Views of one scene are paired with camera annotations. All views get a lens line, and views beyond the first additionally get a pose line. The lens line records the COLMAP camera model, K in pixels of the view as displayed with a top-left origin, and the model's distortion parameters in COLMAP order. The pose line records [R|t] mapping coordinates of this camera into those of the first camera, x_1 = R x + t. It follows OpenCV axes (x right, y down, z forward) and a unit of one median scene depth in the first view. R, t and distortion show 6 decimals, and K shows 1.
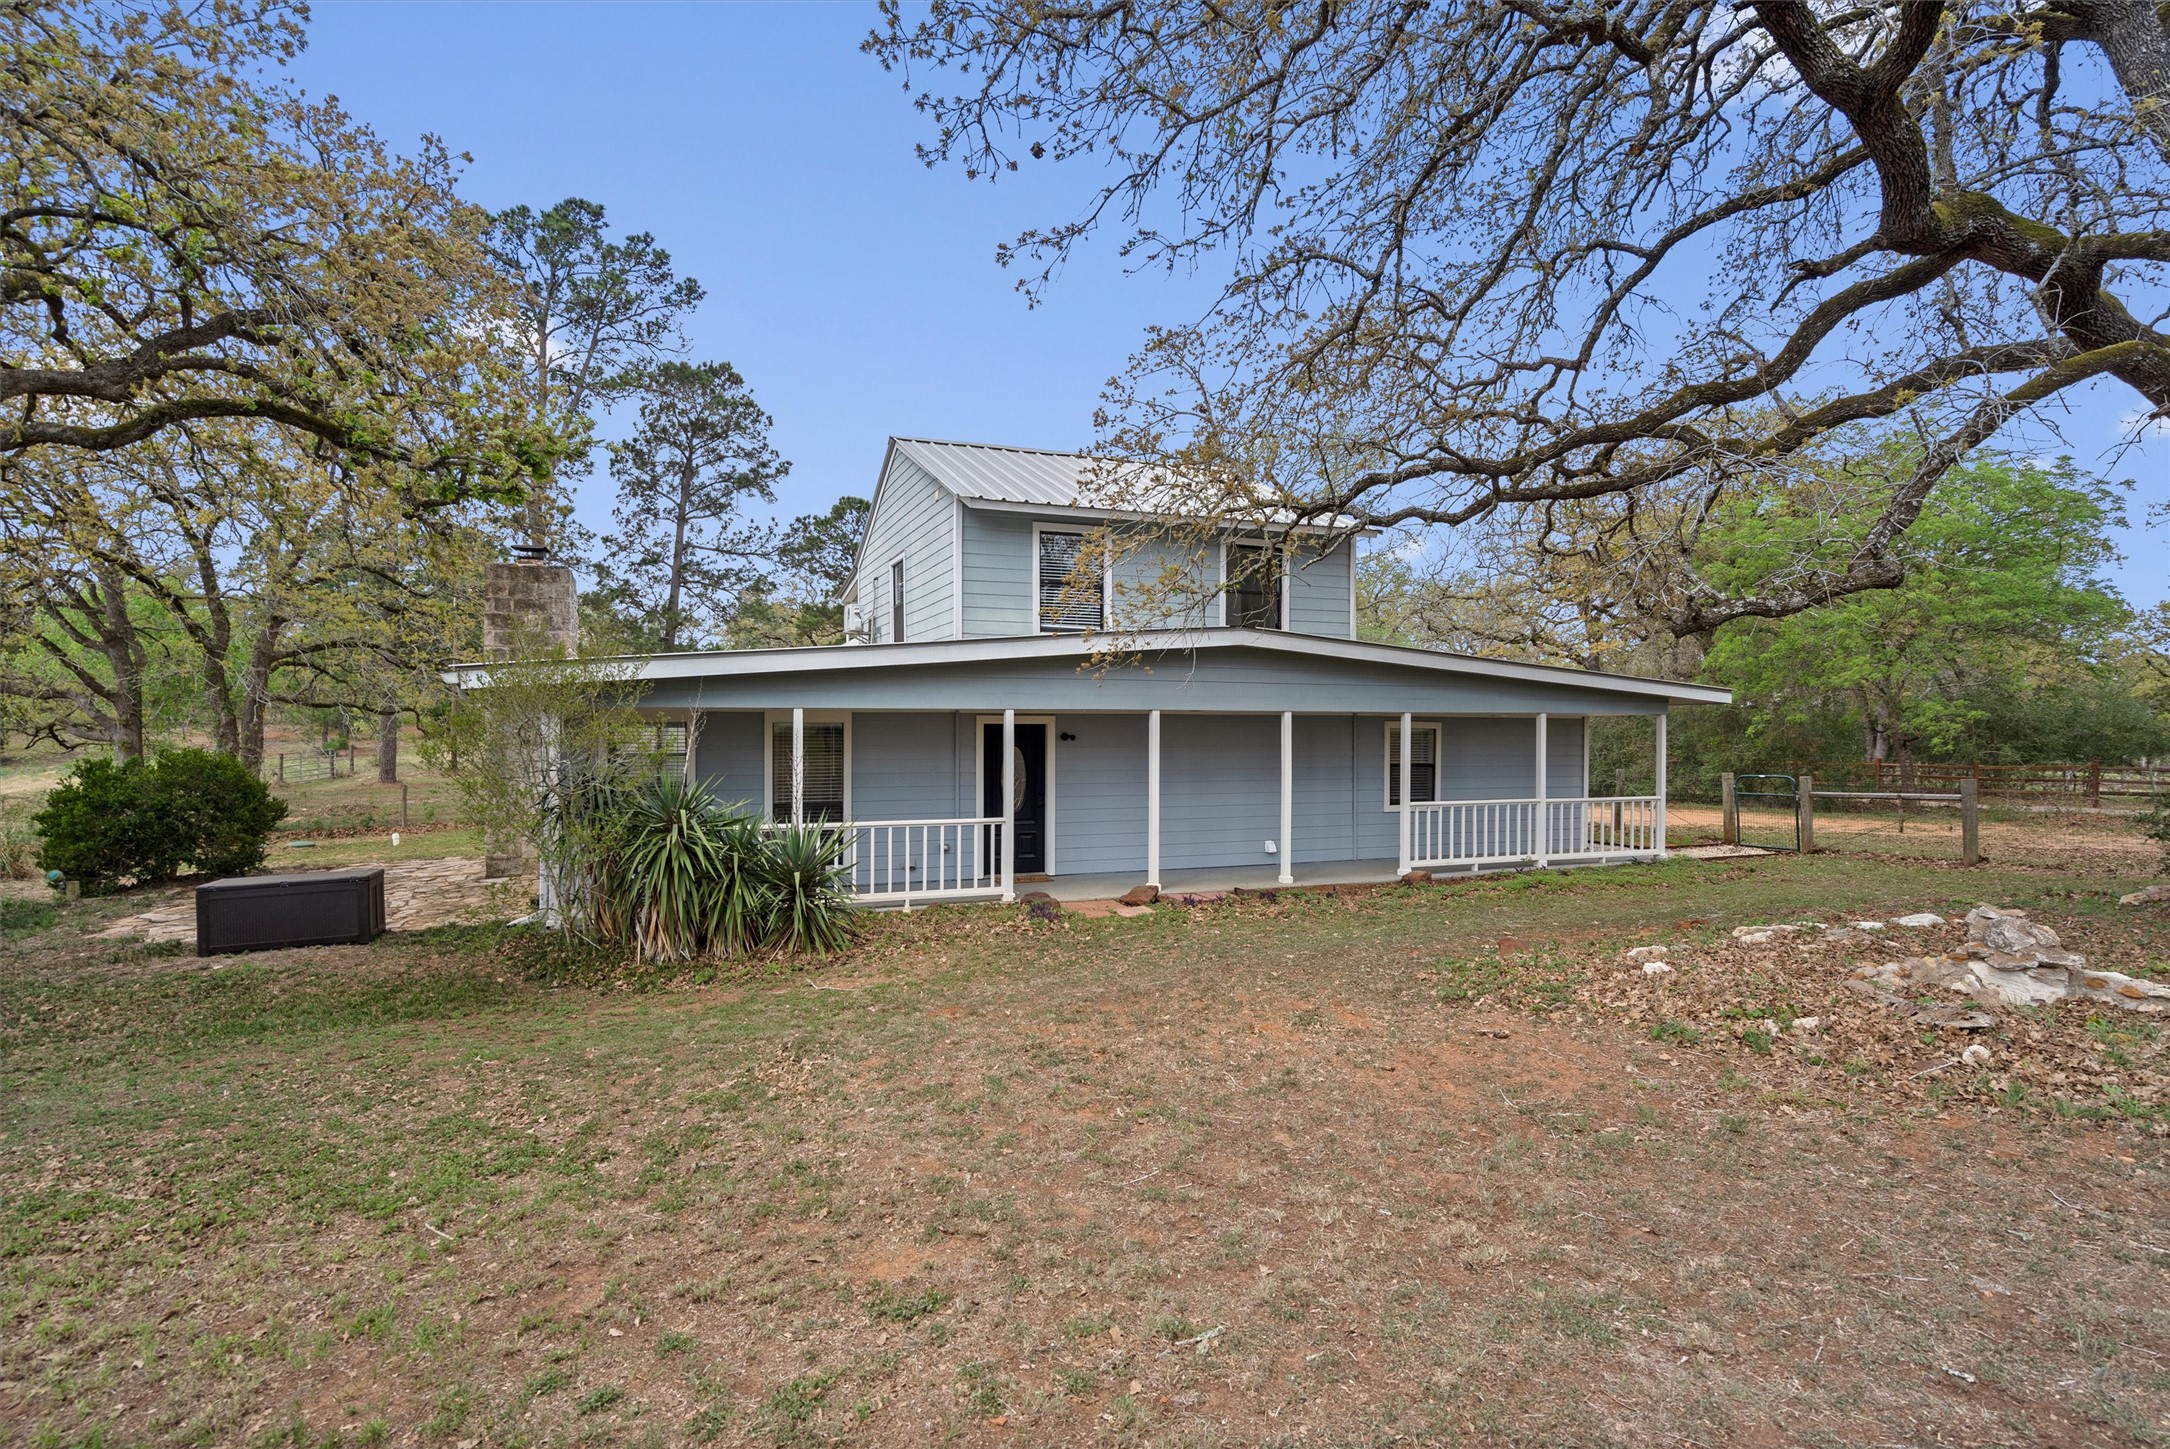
lens RADIAL K [[1061.5, 0, 1084.6], [0, 1061.5, 743.9], [0, 0, 1]] dist [0.028740, -0.000216]
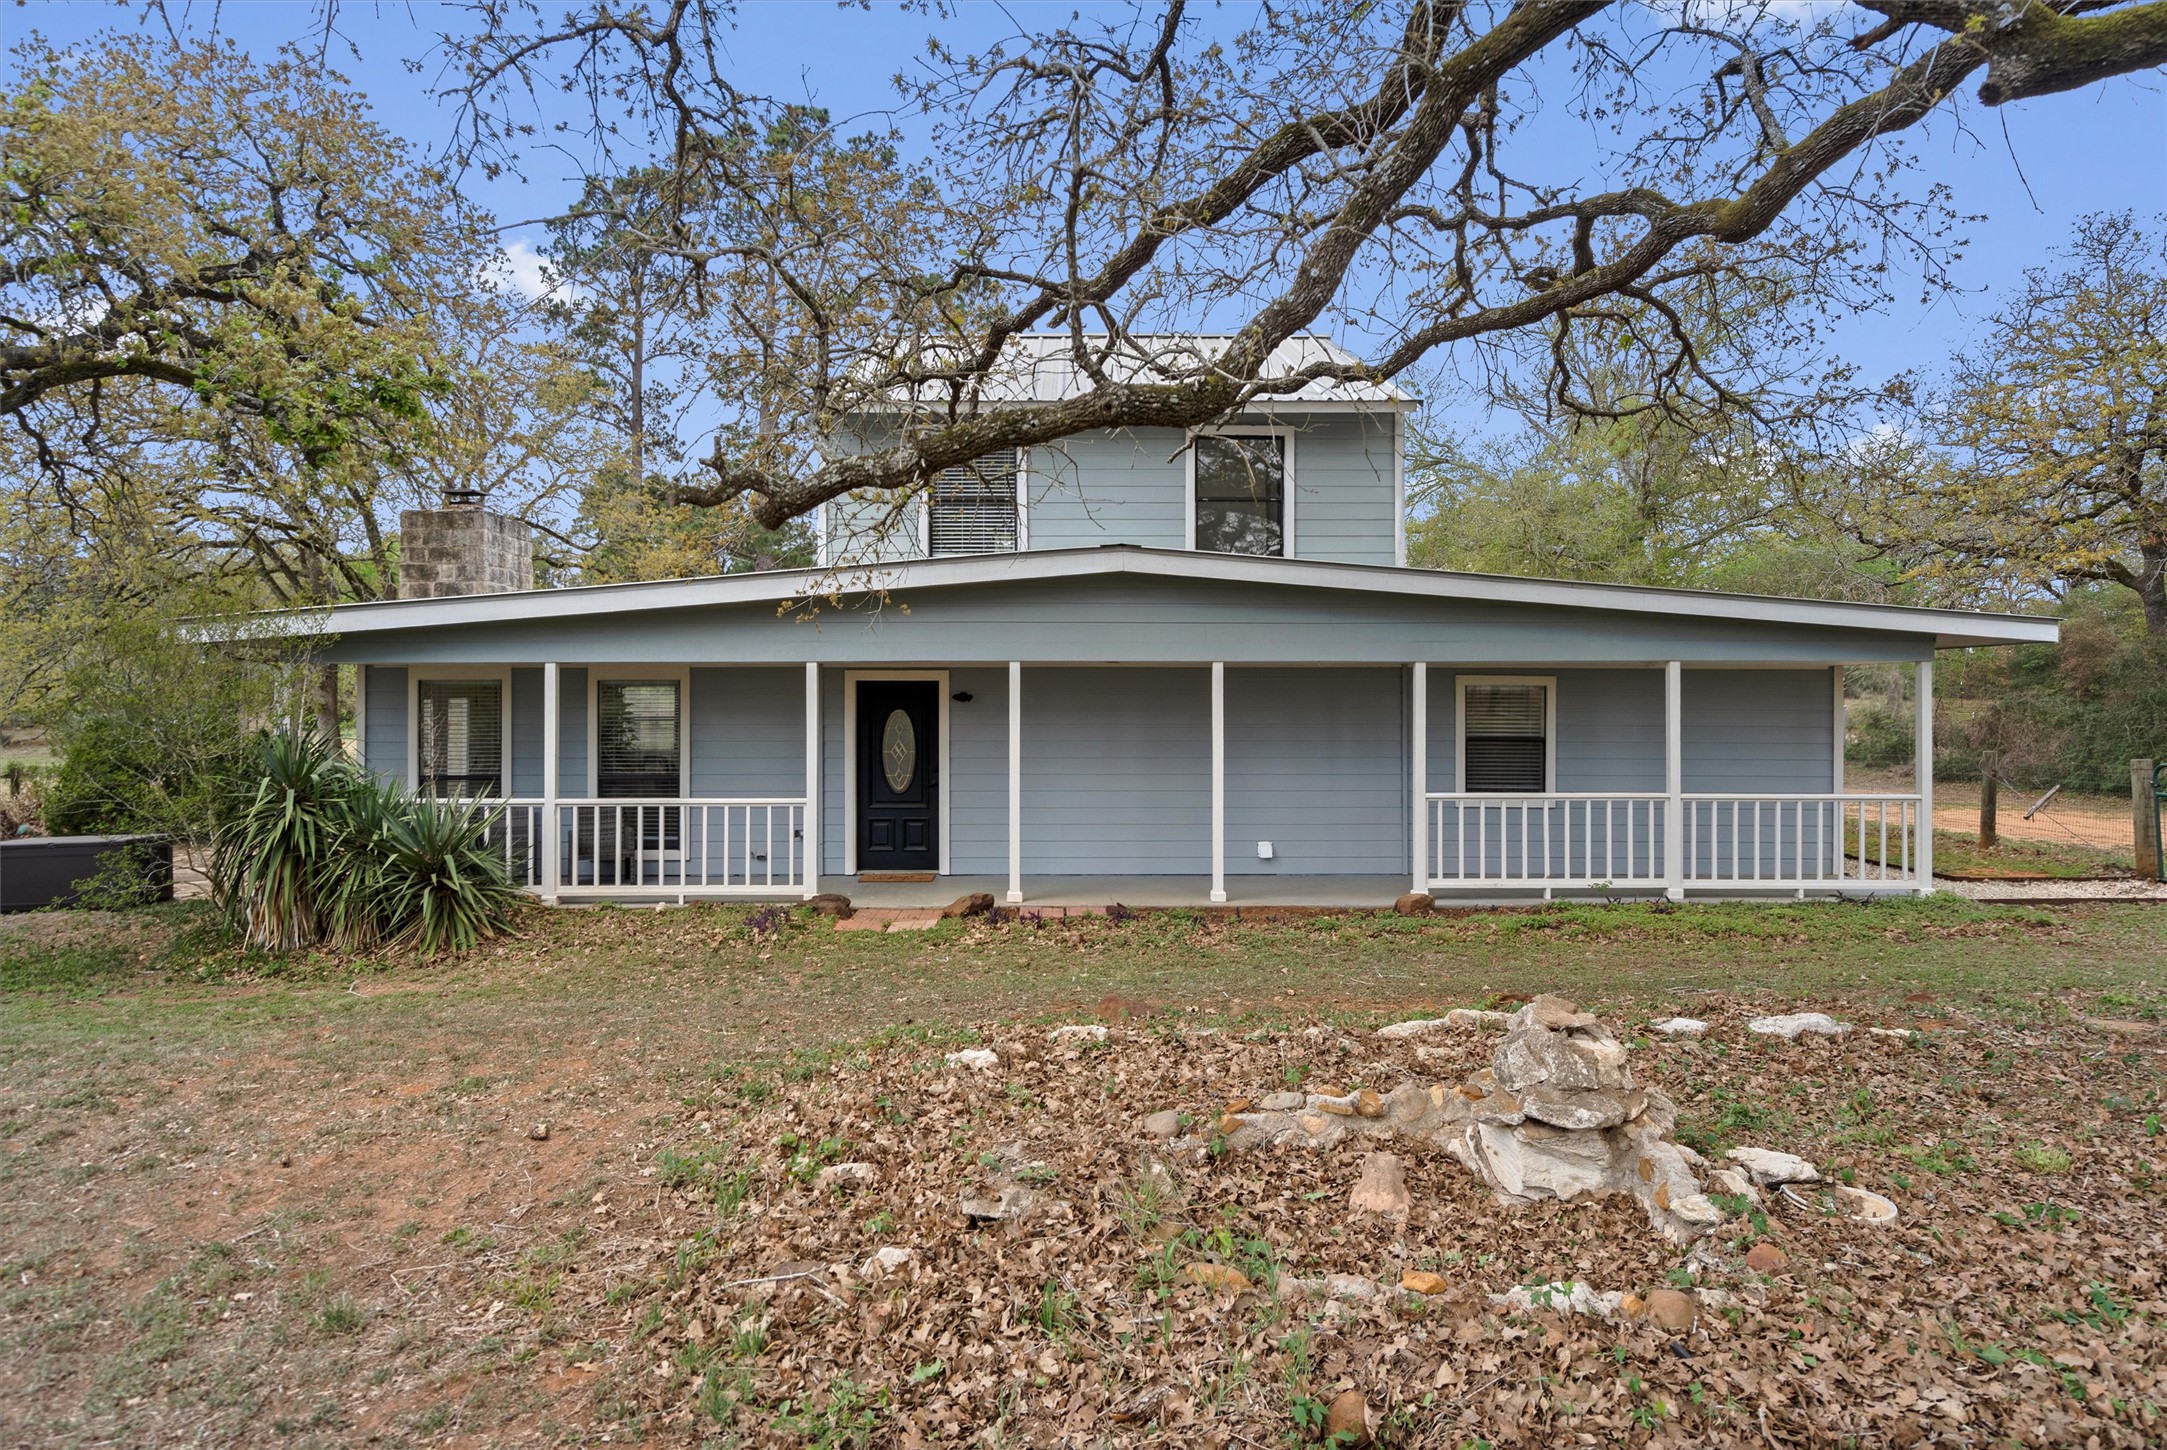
lens RADIAL K [[1296.3, 0, 1062.7], [0, 1296.3, 717.9], [0, 0, 1]] dist [0.013417, 0.001849]
pose [[0.935940, 0.006375, -0.352103, 0.377201], [-0.003460, 0.999954, 0.008907, -0.000374], [0.352143, -0.007118, 0.935919, 0.135929]]
